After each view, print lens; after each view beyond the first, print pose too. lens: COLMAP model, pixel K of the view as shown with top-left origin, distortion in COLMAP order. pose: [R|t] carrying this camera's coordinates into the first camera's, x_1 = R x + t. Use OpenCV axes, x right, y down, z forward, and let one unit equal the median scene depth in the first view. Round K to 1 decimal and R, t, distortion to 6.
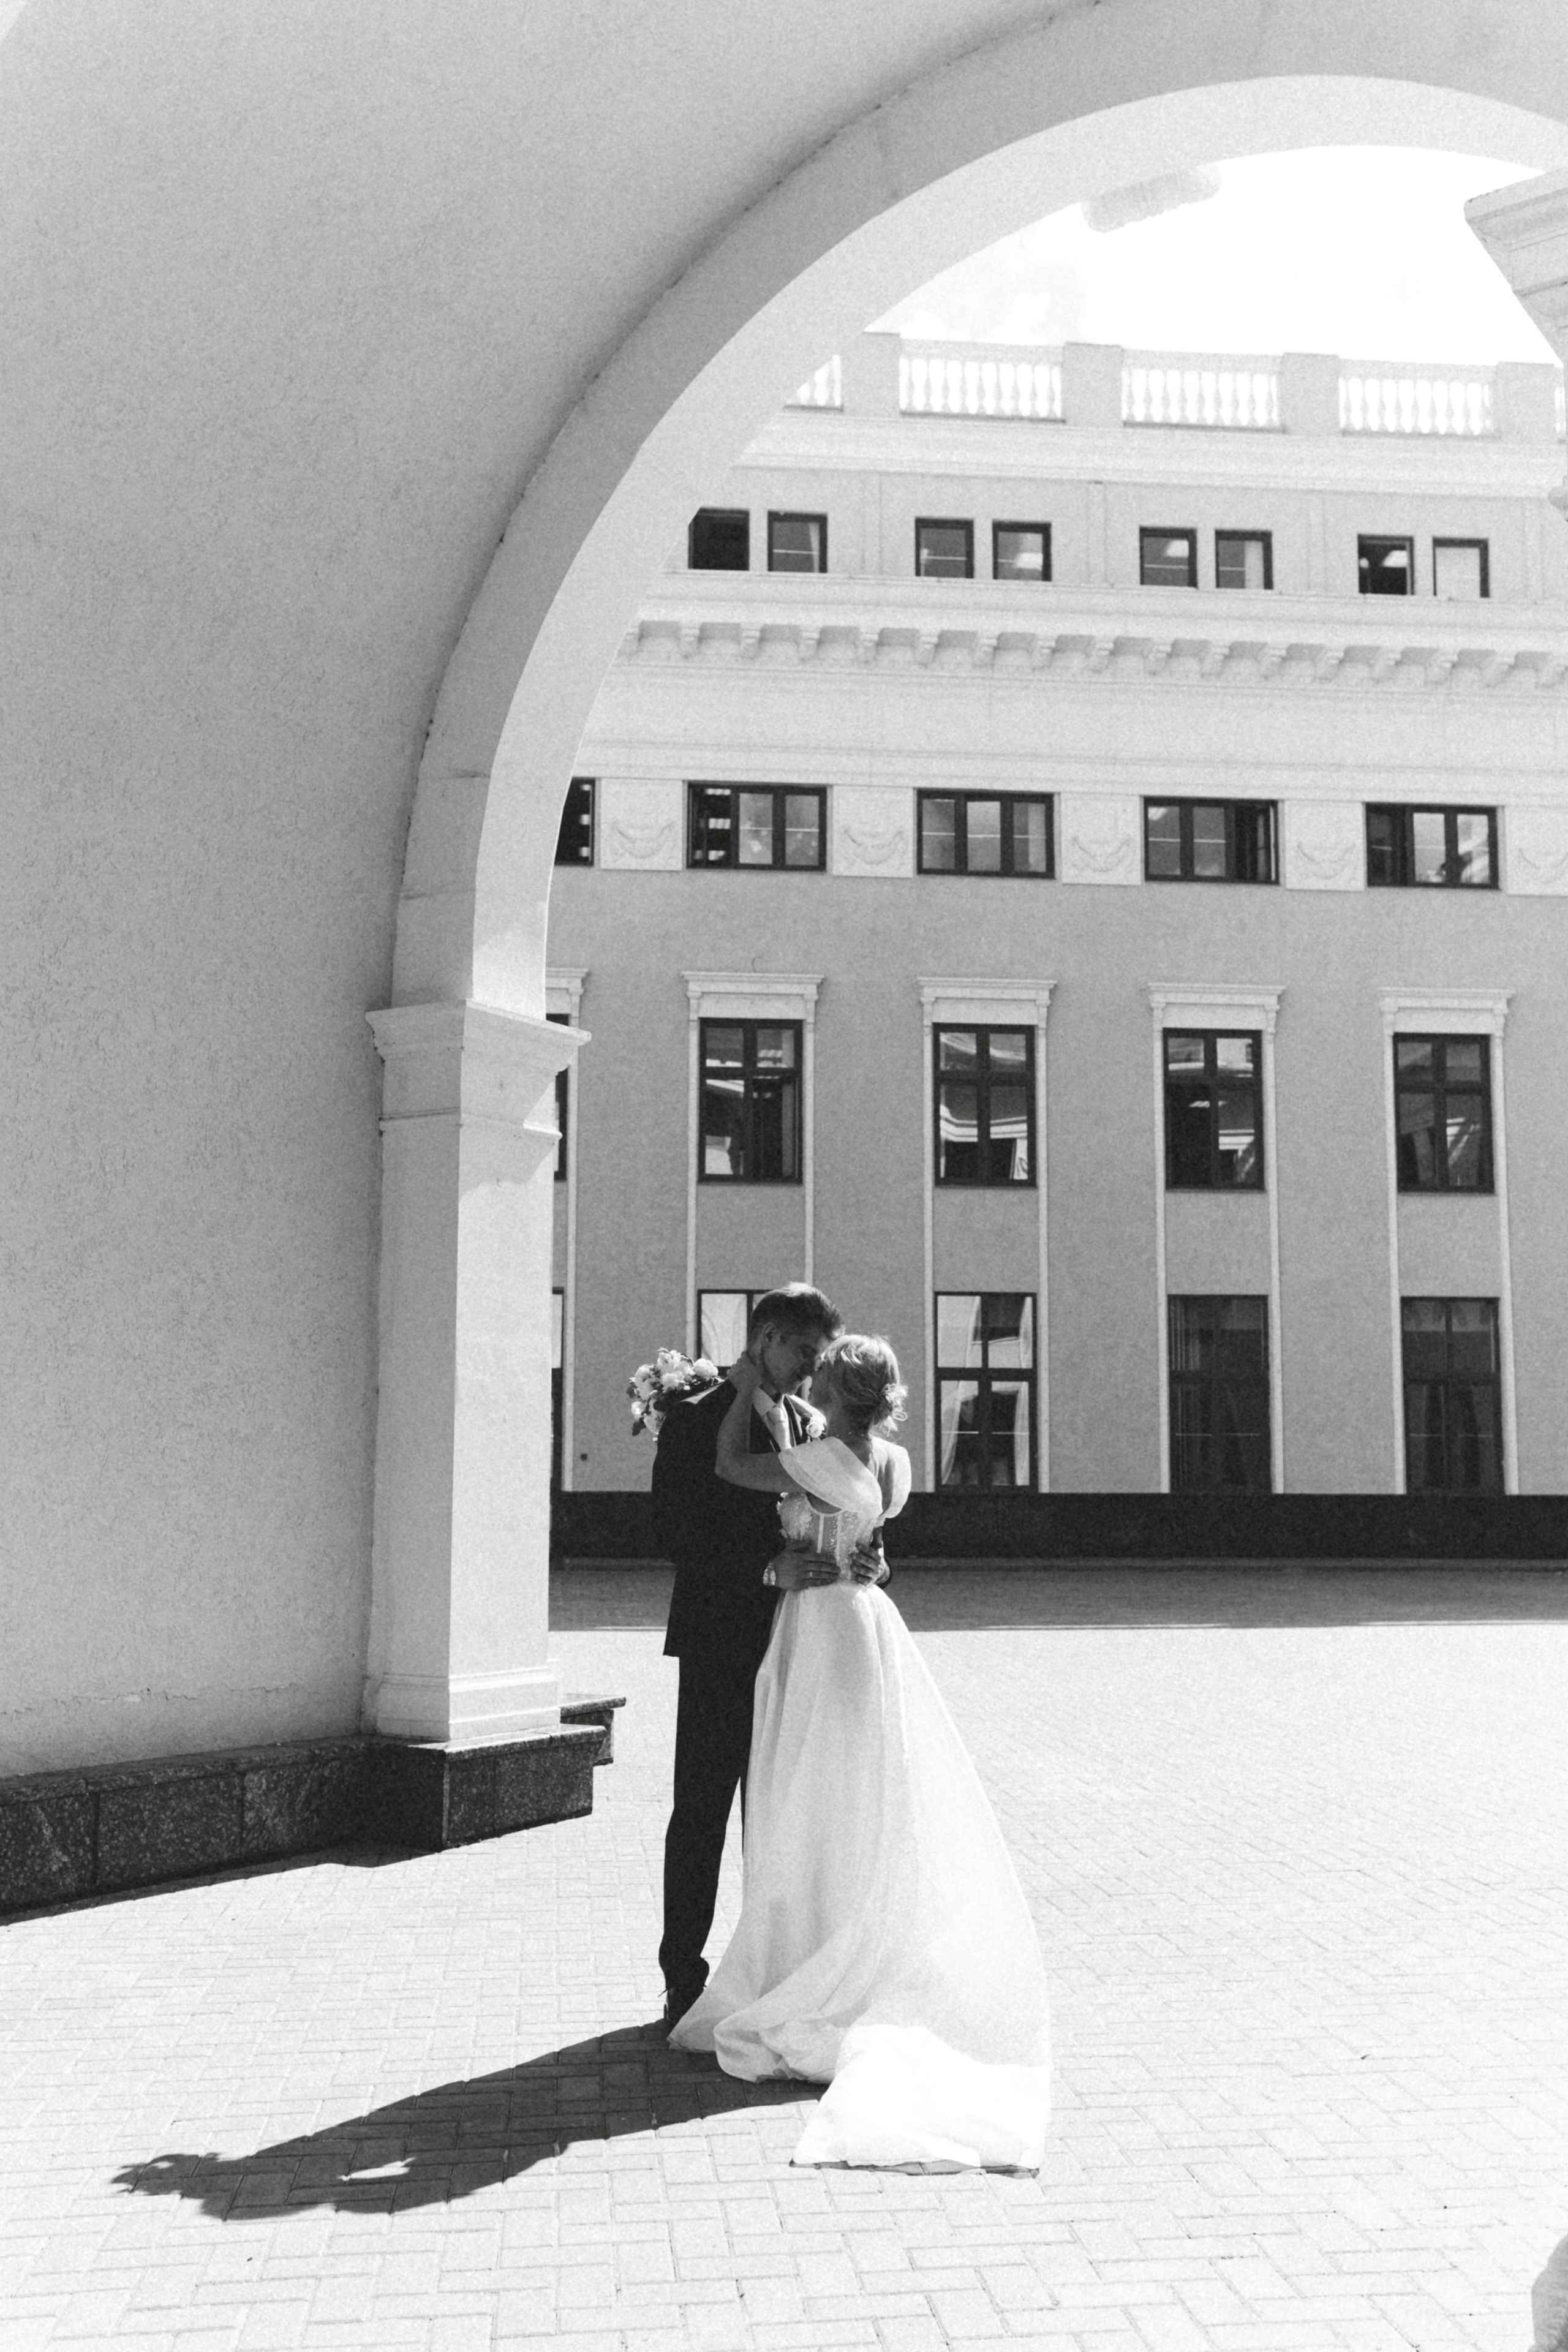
lens RADIAL K [[2199.1, 0, 783.6], [0, 2199.1, 1226.0], [0, 0, 1]] dist [0.041217, 0.004252]
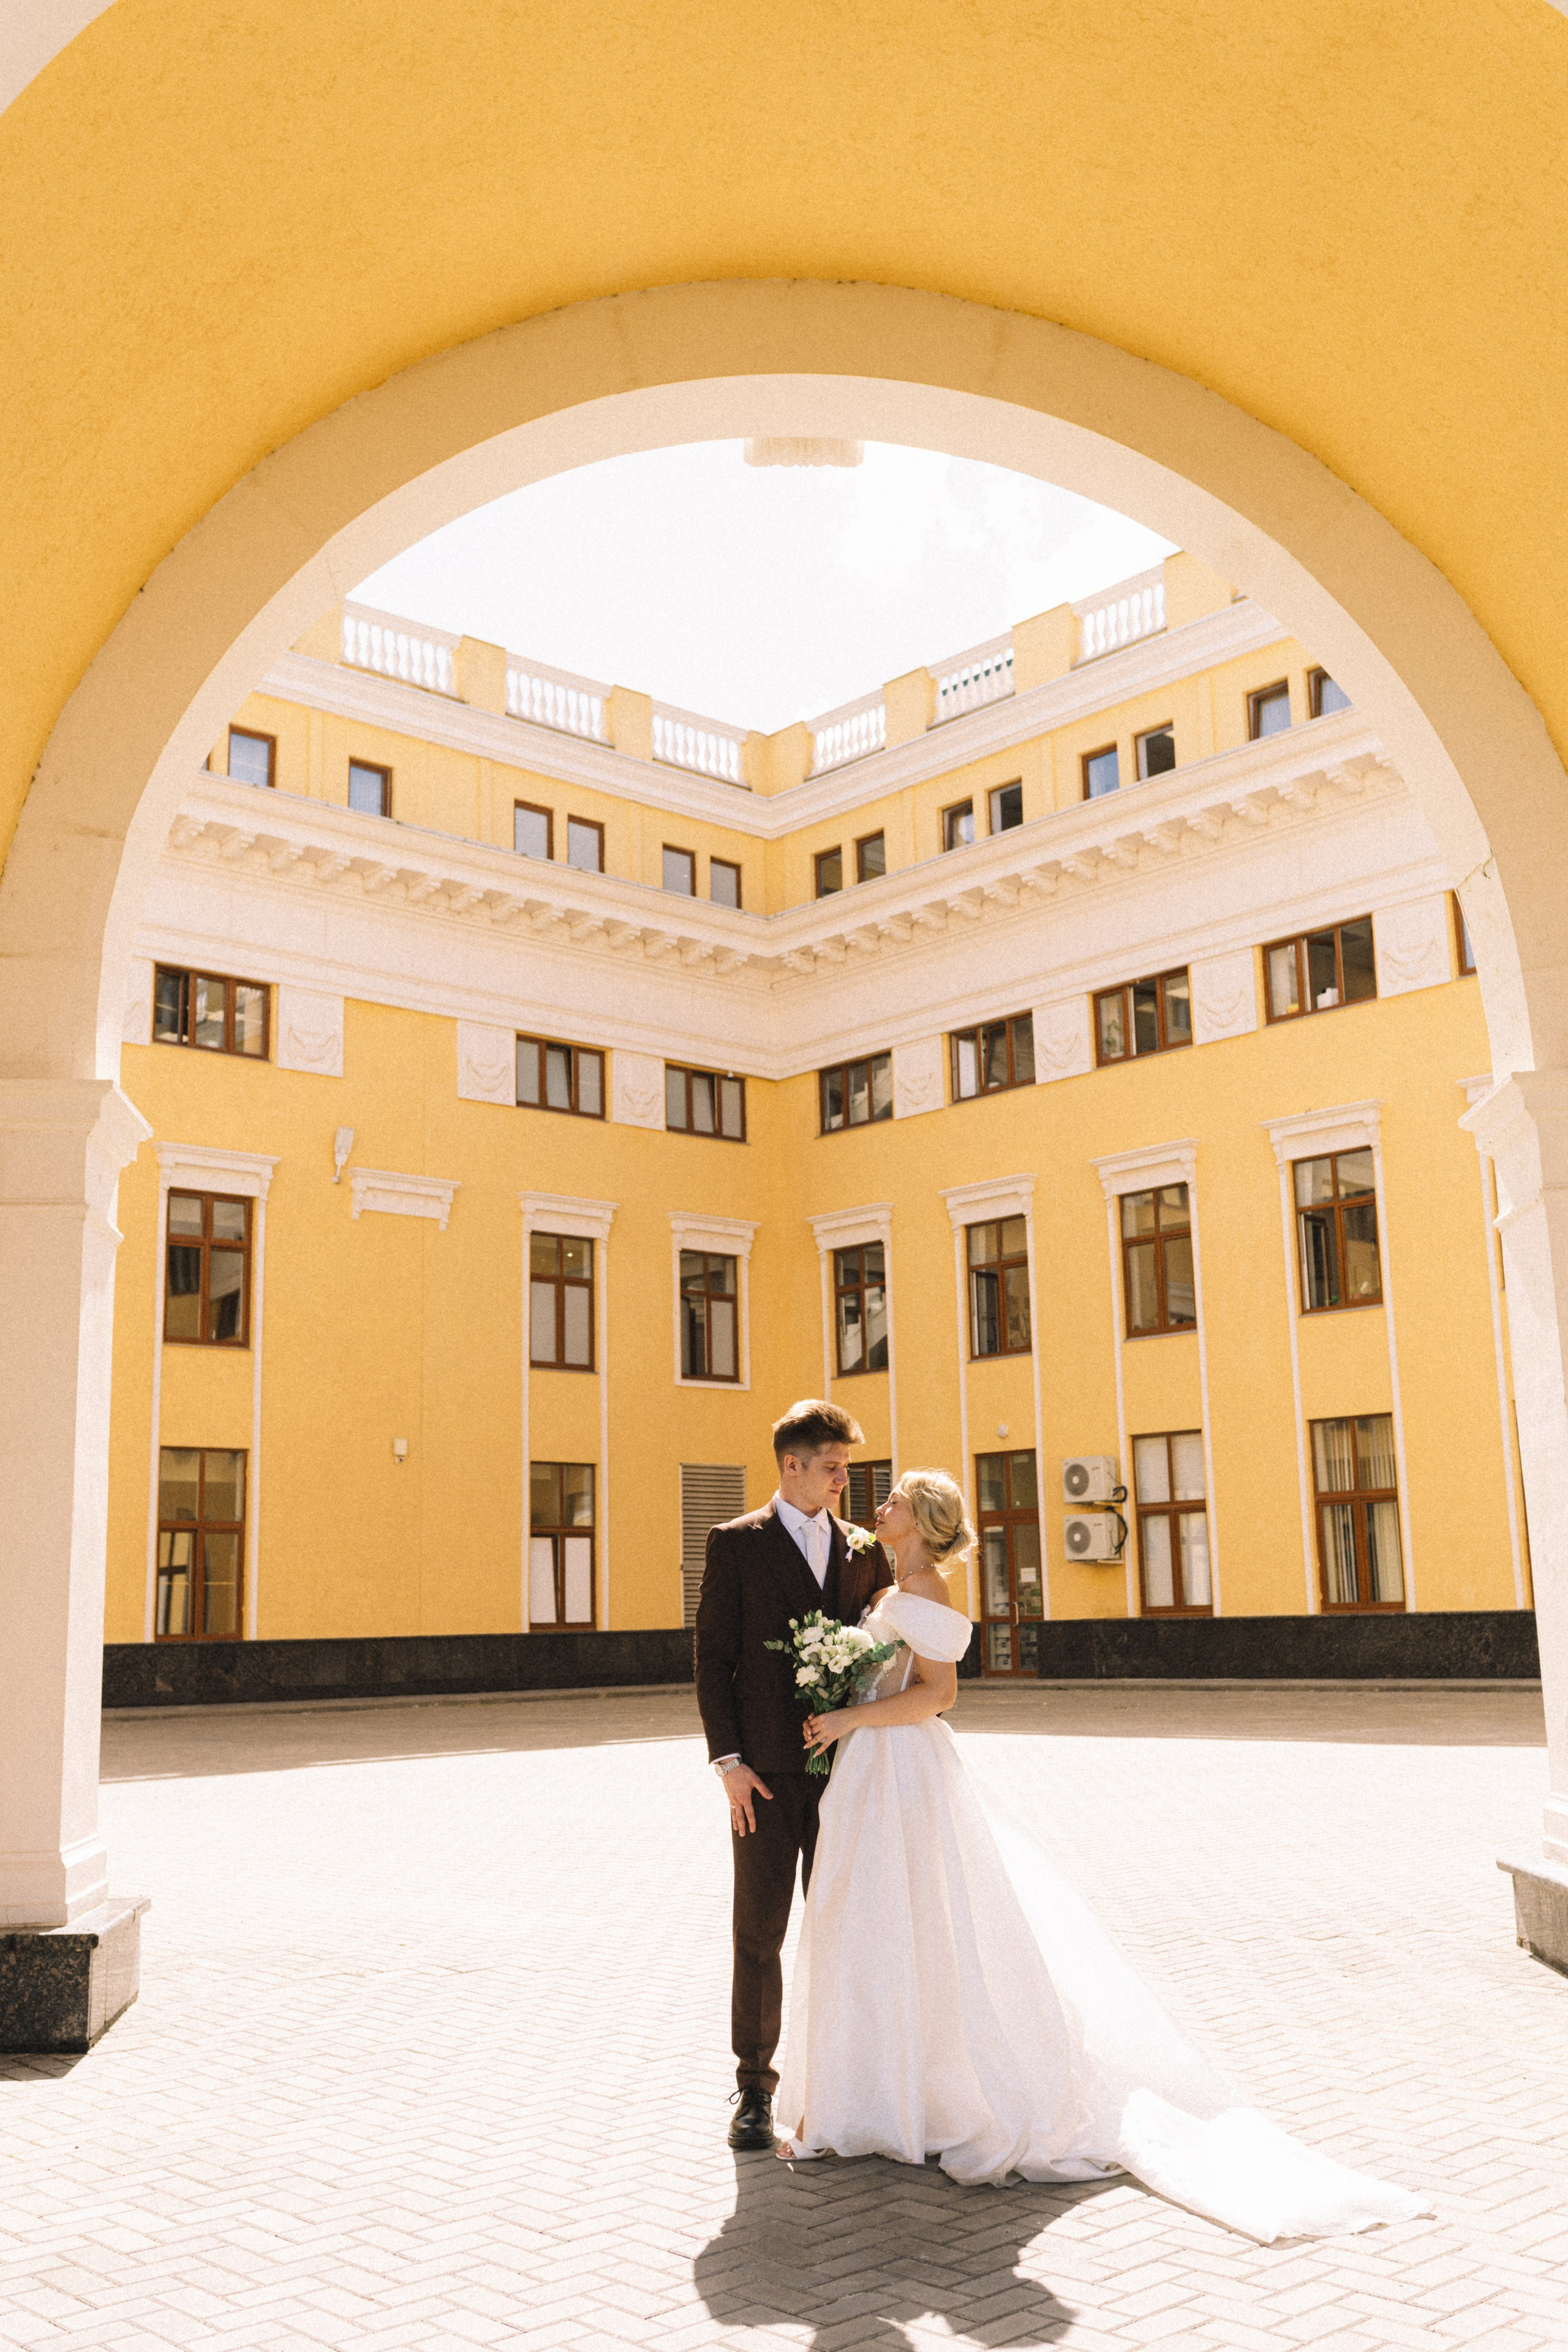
lens RADIAL K [[2284.0, 0, 776.1], [0, 2284.0, 1207.1], [0, 0, 1]] dist [-0.003810, 0.008978]
pose [[0.794461, 0.087592, 0.600965, -0.343316], [-0.046043, 0.995384, -0.084212, -0.004671], [-0.605567, 0.039233, 0.794826, -0.032221]]
